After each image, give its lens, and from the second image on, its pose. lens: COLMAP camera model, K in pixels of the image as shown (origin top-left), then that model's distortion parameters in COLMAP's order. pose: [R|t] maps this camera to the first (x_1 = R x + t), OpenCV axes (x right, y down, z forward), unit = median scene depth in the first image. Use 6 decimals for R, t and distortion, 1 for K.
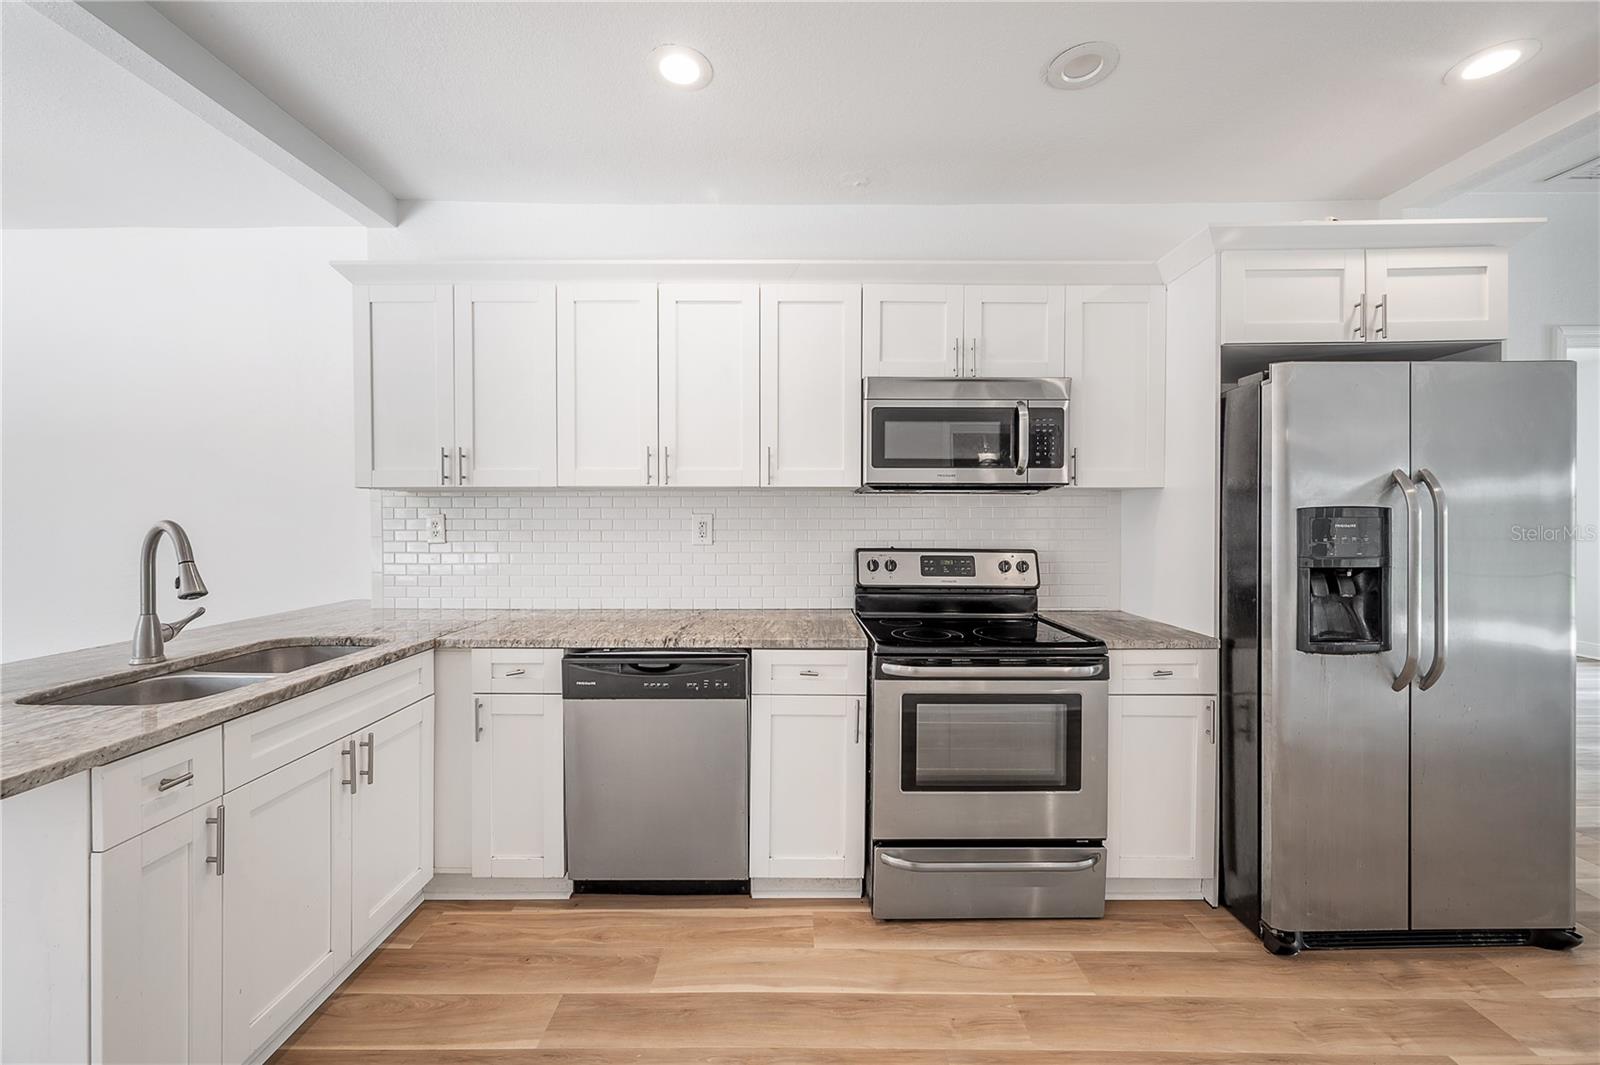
lens RADIAL K [[654.9, 0, 798.8], [0, 654.9, 529.3], [0, 0, 1]] dist [-0.003168, 0.001297]
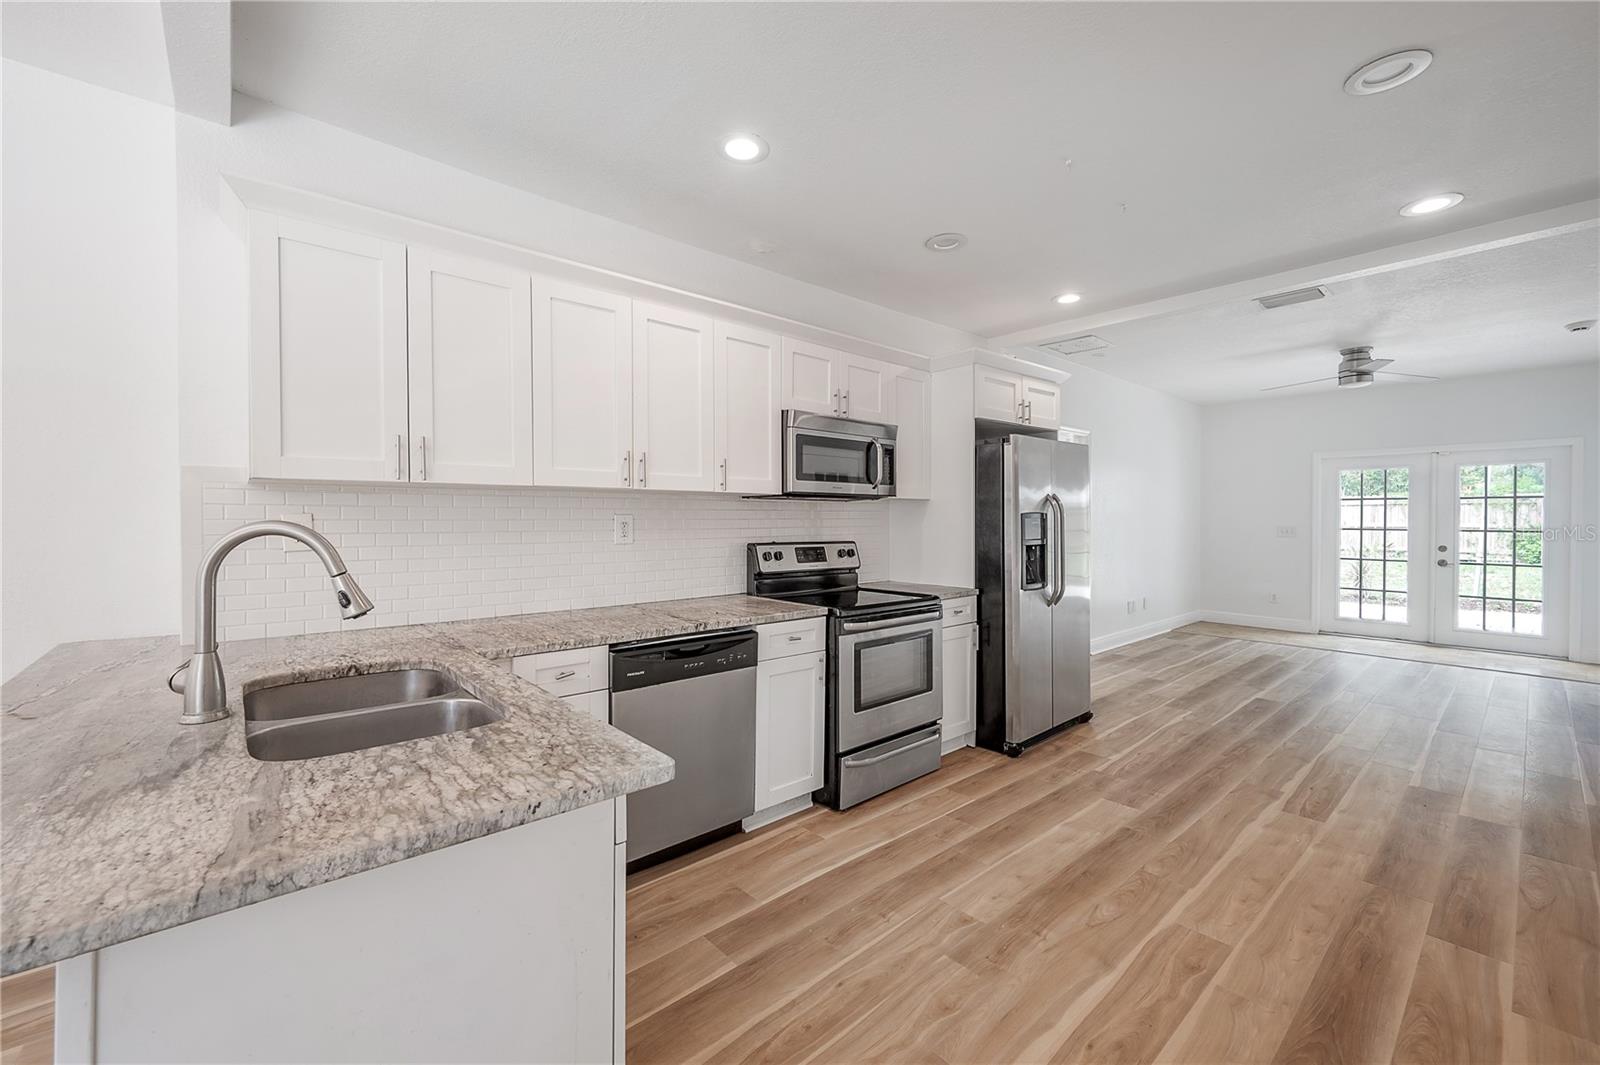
lens RADIAL K [[654.9, 0, 811.6], [0, 654.9, 525.8], [0, 0, 1]] dist [-0.003168, 0.001297]
pose [[0.741499, -0.007159, 0.670916, -0.821583], [0.012566, 0.999916, -0.003218, 0.001811], [-0.670836, 0.010817, 0.741526, 0.016517]]
